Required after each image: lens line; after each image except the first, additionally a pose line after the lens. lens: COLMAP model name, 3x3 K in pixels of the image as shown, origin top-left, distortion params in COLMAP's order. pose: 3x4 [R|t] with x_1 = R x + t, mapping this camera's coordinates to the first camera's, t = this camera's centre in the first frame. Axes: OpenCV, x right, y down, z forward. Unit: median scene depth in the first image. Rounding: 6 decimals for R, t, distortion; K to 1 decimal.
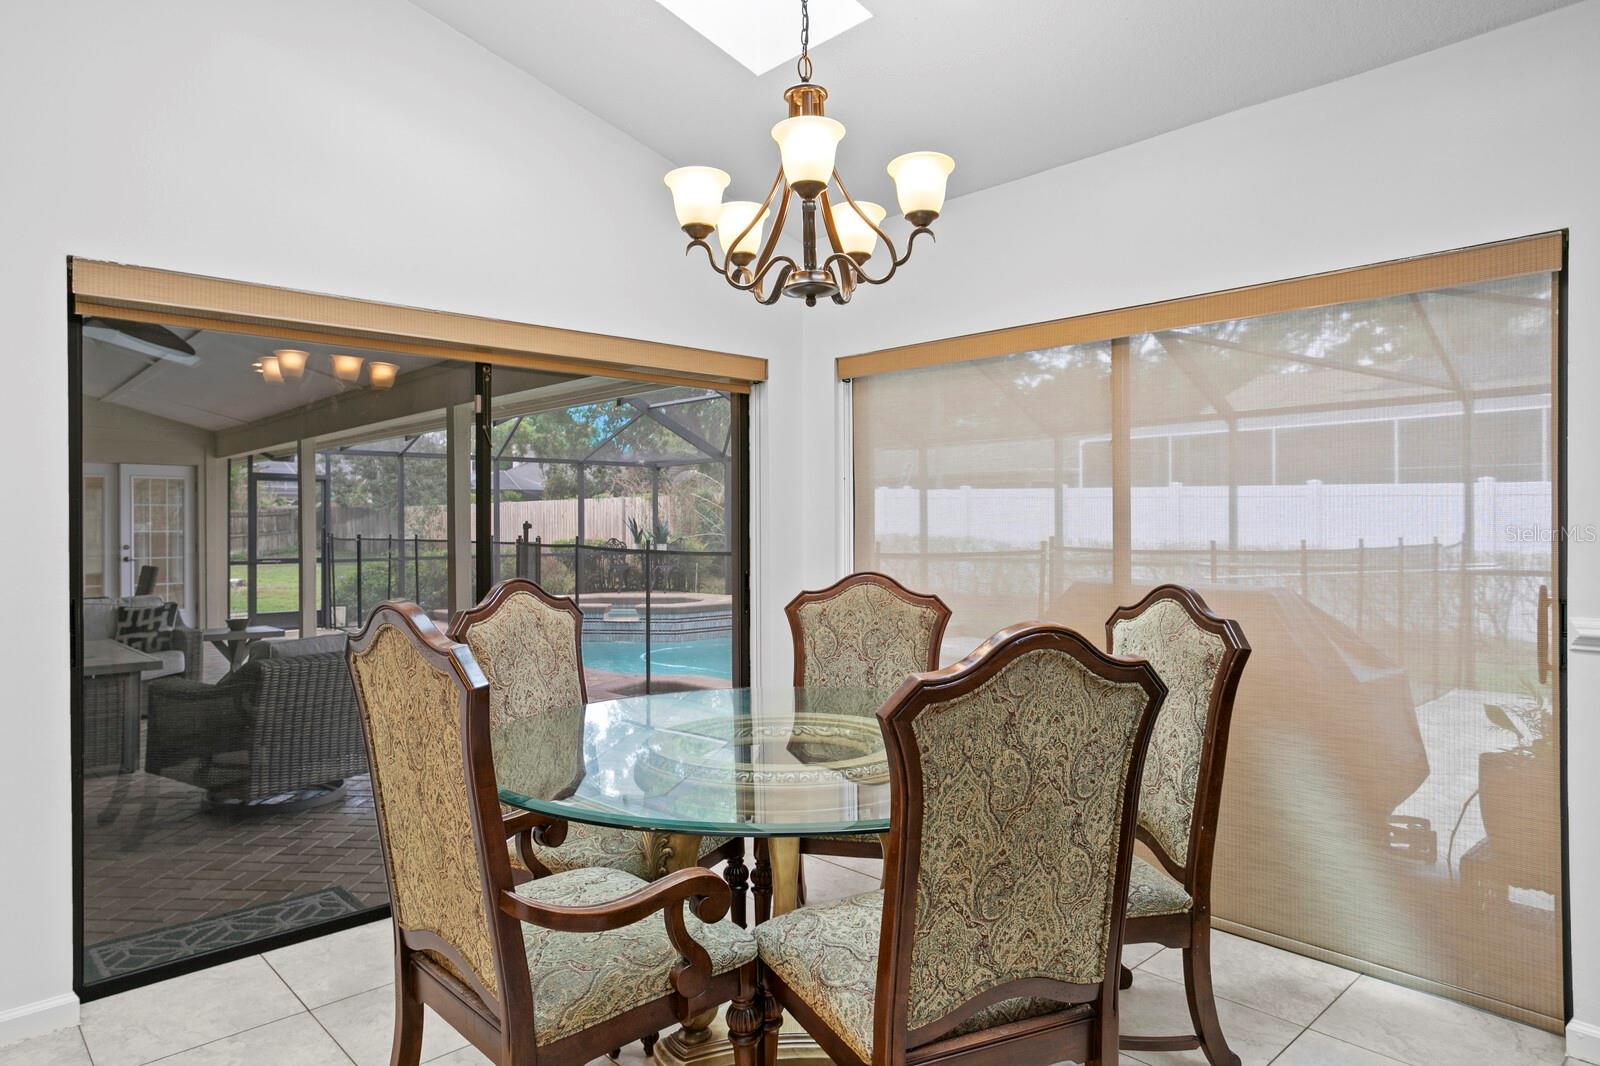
lens RADIAL K [[950.3, 0, 792.1], [0, 950.3, 528.9], [0, 0, 1]] dist [-0.007748, -0.000598]
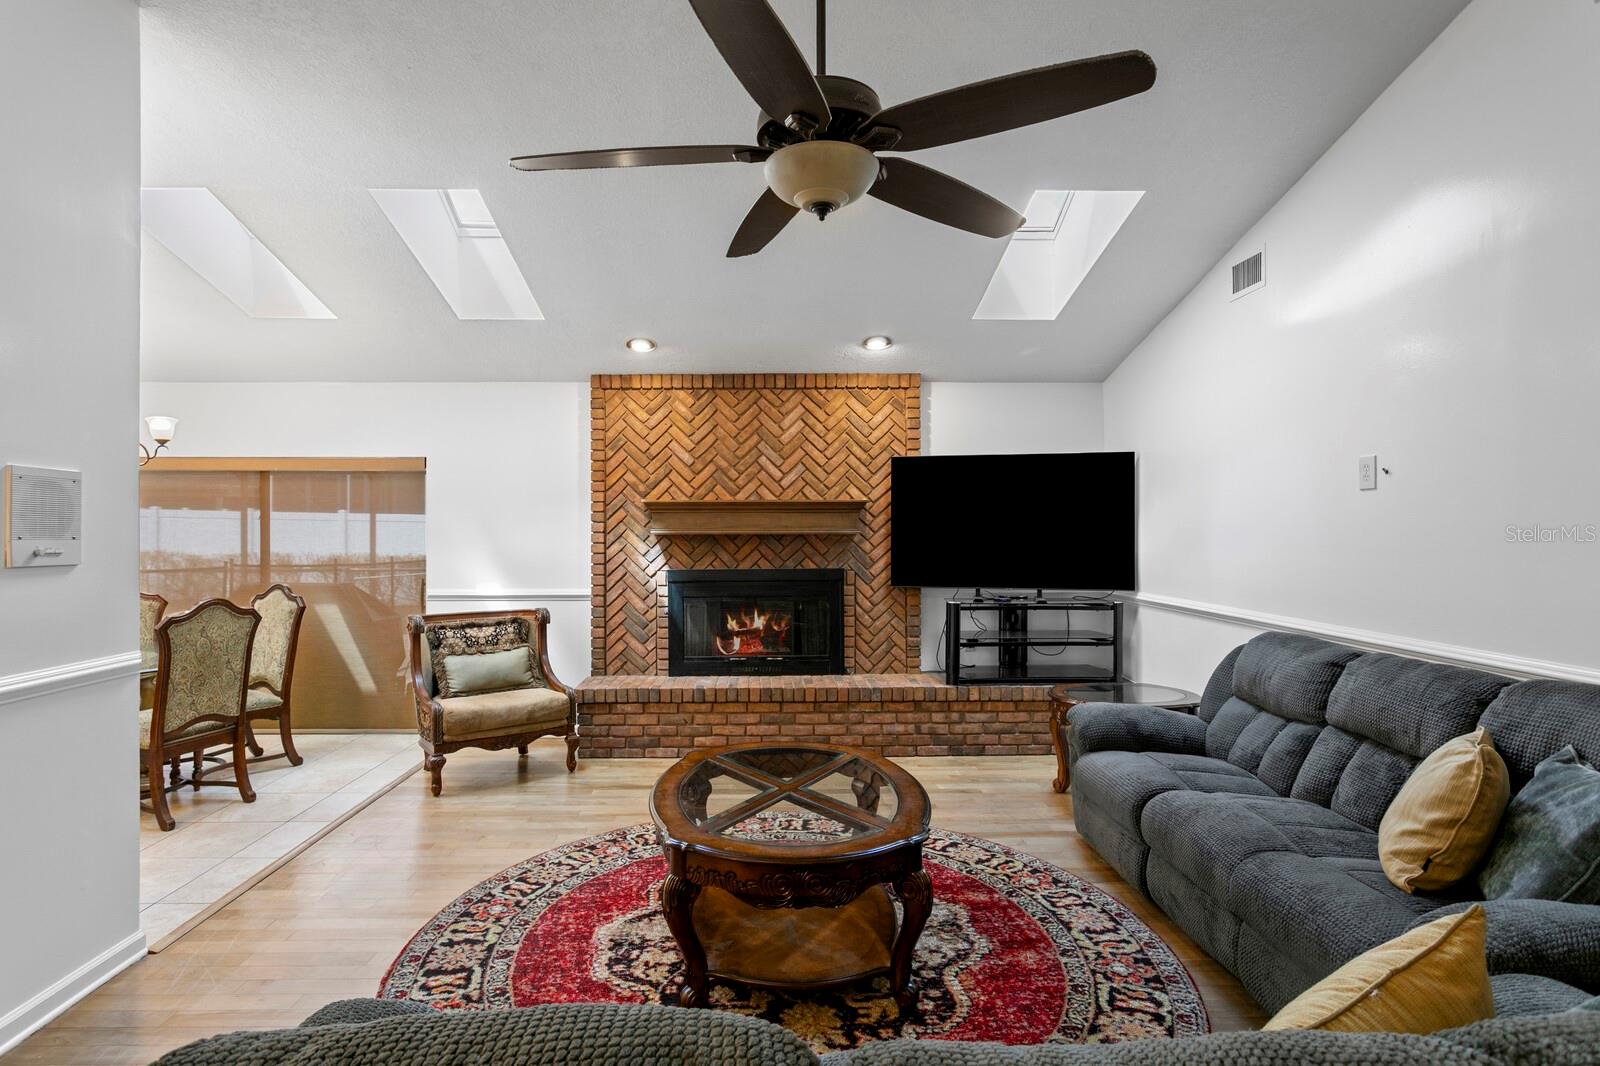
lens RADIAL K [[859.3, 0, 770.0], [0, 859.3, 527.4], [0, 0, 1]] dist [-0.005655, 0.008532]
pose [[0.687643, 0.000967, 0.726049, -0.448994], [0.000541, 0.999998, -0.001844, -0.107187], [-0.726049, 0.001661, 0.687641, -1.910206]]
